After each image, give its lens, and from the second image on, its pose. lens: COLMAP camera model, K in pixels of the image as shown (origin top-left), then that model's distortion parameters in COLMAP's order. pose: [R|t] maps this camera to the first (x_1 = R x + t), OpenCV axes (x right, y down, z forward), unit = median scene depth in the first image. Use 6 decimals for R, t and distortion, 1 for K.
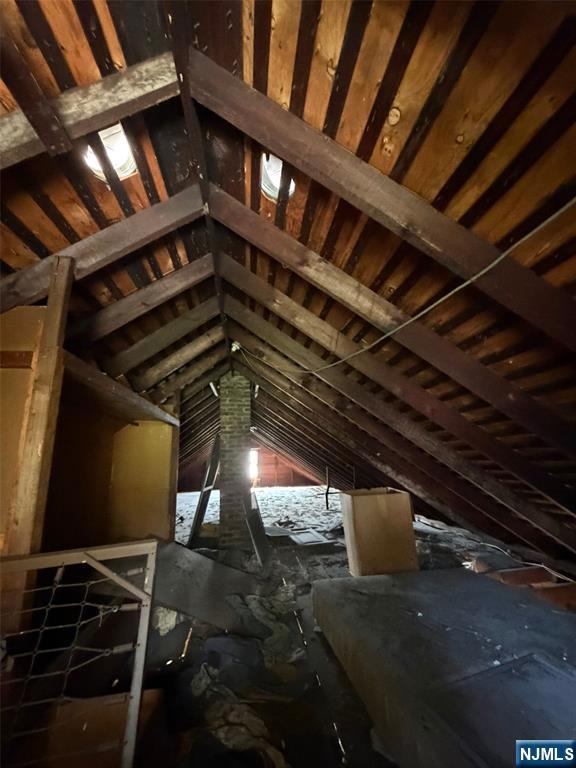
lens RADIAL K [[305.1, 0, 287.7], [0, 305.1, 381.3], [0, 0, 1]] dist [0.000319, -0.000077]
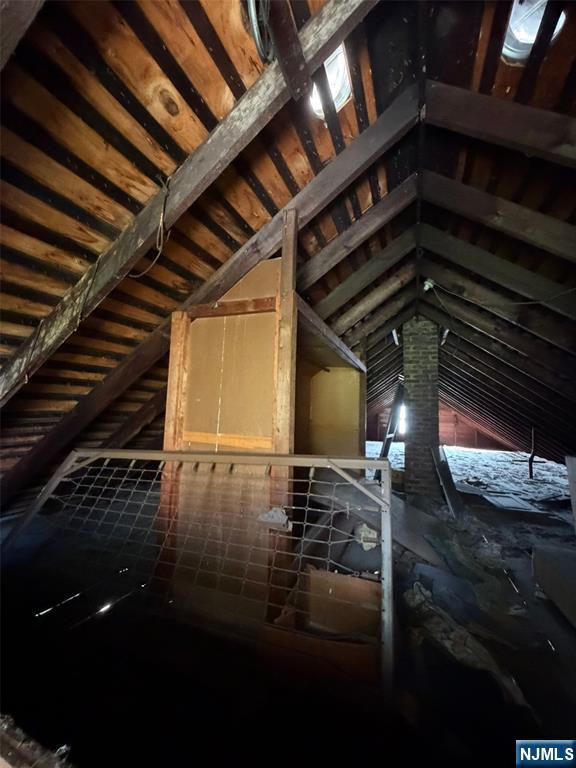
lens RADIAL K [[305.1, 0, 289.5], [0, 305.1, 380.9], [0, 0, 1]] dist [0.000319, -0.000077]
pose [[0.867606, 0.020173, -0.496843, -0.116032], [0.050094, 0.990548, 0.127695, 0.052092], [0.494722, -0.135677, 0.858395, -0.036869]]
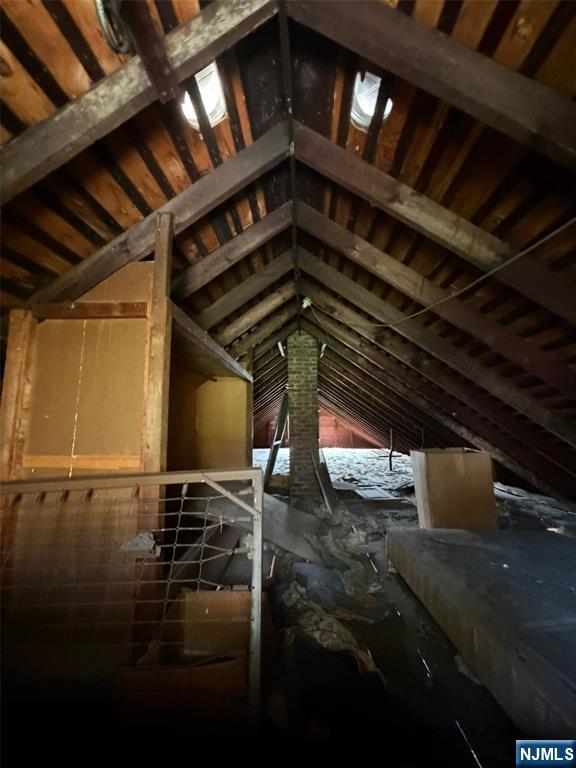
lens RADIAL K [[305.1, 0, 287.9], [0, 305.1, 381.1], [0, 0, 1]] dist [0.000319, -0.000077]
pose [[0.983420, 0.007982, -0.181169, -0.076548], [0.012194, 0.993859, 0.109977, 0.047161], [0.180934, -0.110363, 0.977284, -0.023366]]
